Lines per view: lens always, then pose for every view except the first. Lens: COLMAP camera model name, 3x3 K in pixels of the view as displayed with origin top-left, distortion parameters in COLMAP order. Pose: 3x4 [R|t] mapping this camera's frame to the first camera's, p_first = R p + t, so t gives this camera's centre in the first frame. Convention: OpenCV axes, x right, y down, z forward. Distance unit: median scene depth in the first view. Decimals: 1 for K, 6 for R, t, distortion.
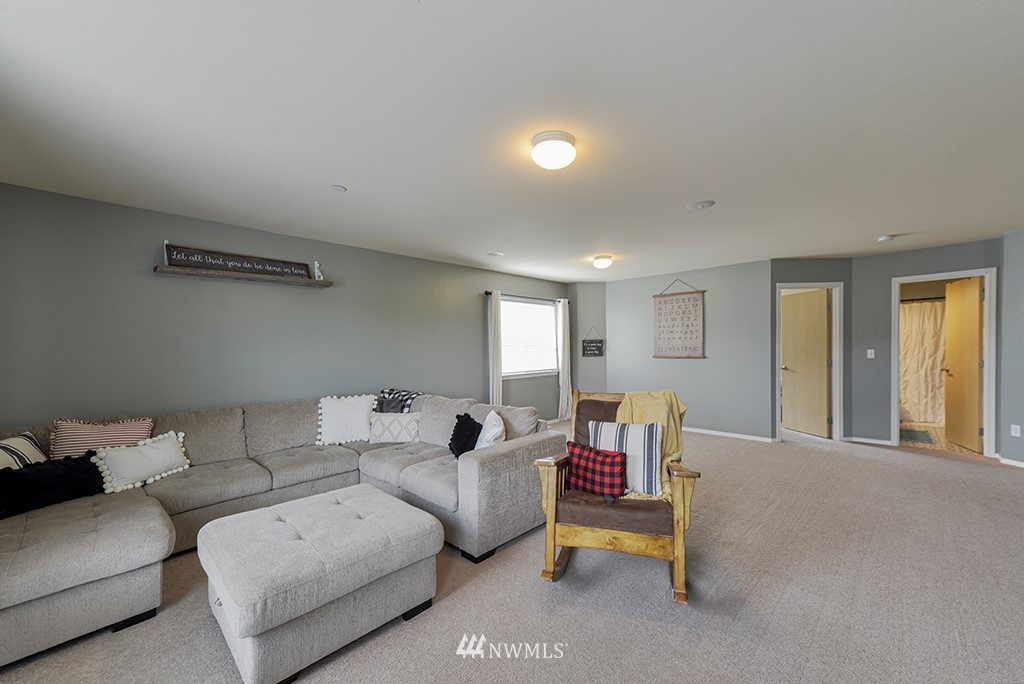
lens RADIAL K [[396.1, 0, 511.9], [0, 396.1, 344.2], [0, 0, 1]] dist [0.000757, 0.000036]
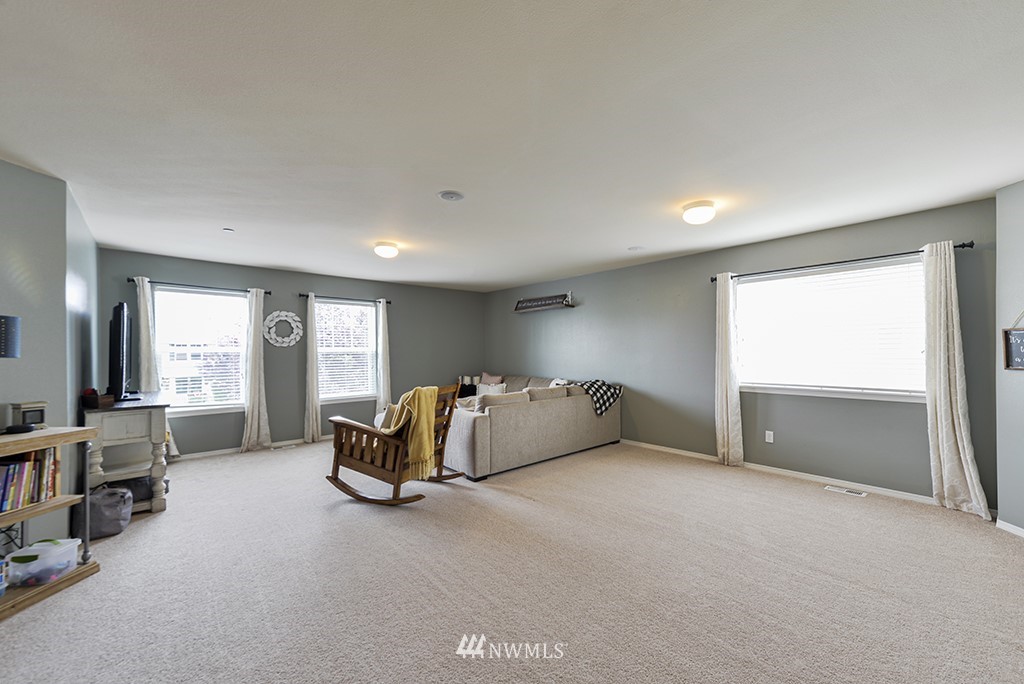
lens RADIAL K [[396.1, 0, 512.0], [0, 396.1, 342.6], [0, 0, 1]] dist [0.000757, 0.000036]
pose [[-0.073201, -0.015258, -0.997200, 1.064416], [0.002050, 0.999879, -0.015450, 0.014357], [0.997315, -0.003175, -0.073161, 0.894948]]
